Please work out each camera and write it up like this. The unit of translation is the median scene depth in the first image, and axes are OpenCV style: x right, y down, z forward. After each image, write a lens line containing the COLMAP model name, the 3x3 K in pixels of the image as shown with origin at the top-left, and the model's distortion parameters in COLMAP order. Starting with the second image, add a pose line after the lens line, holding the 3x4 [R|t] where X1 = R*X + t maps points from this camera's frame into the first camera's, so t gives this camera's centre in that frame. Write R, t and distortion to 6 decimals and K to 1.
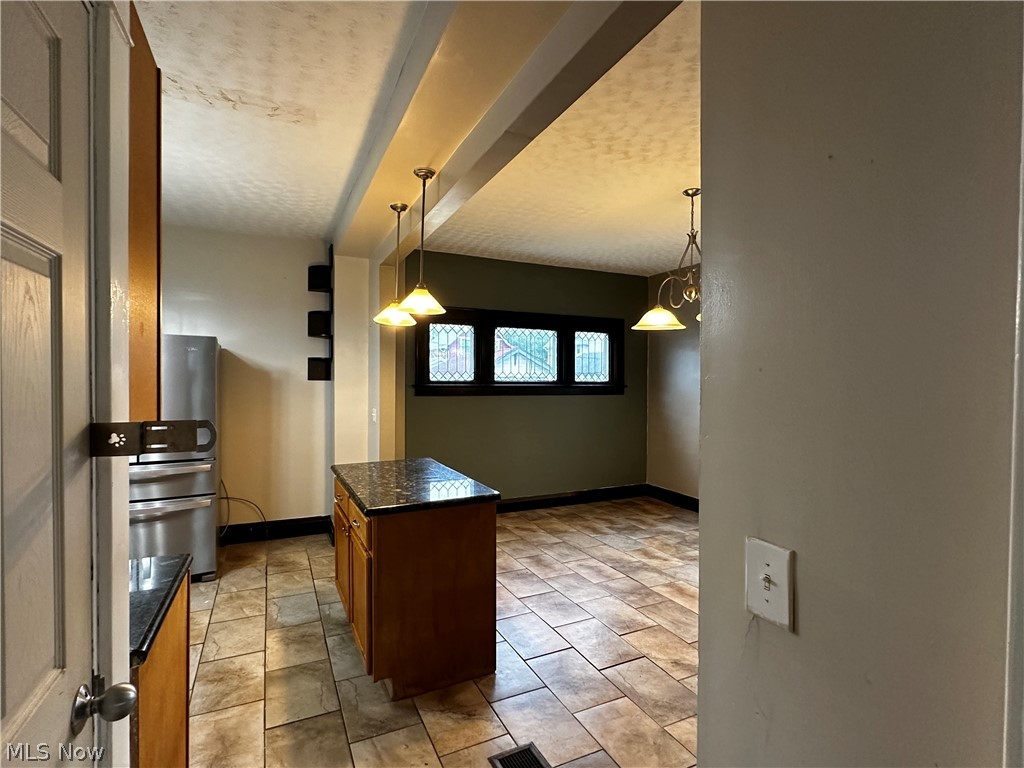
lens RADIAL K [[504.5, 0, 515.4], [0, 504.5, 388.5], [0, 0, 1]] dist [-0.003831, -0.000115]
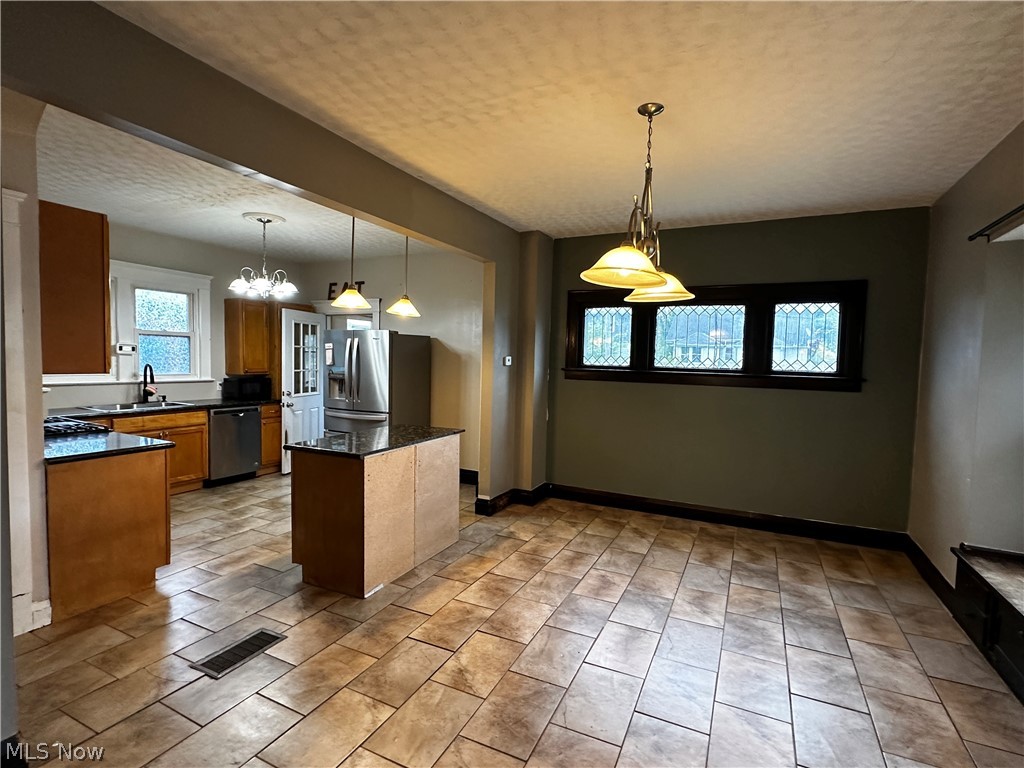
lens RADIAL K [[504.5, 0, 515.4], [0, 504.5, 388.5], [0, 0, 1]] dist [-0.003831, -0.000115]
pose [[0.618239, 0.054658, -0.784087, 0.556463], [-0.038842, 0.998485, 0.038977, -0.001834], [0.785030, 0.006359, 0.619426, 0.267795]]
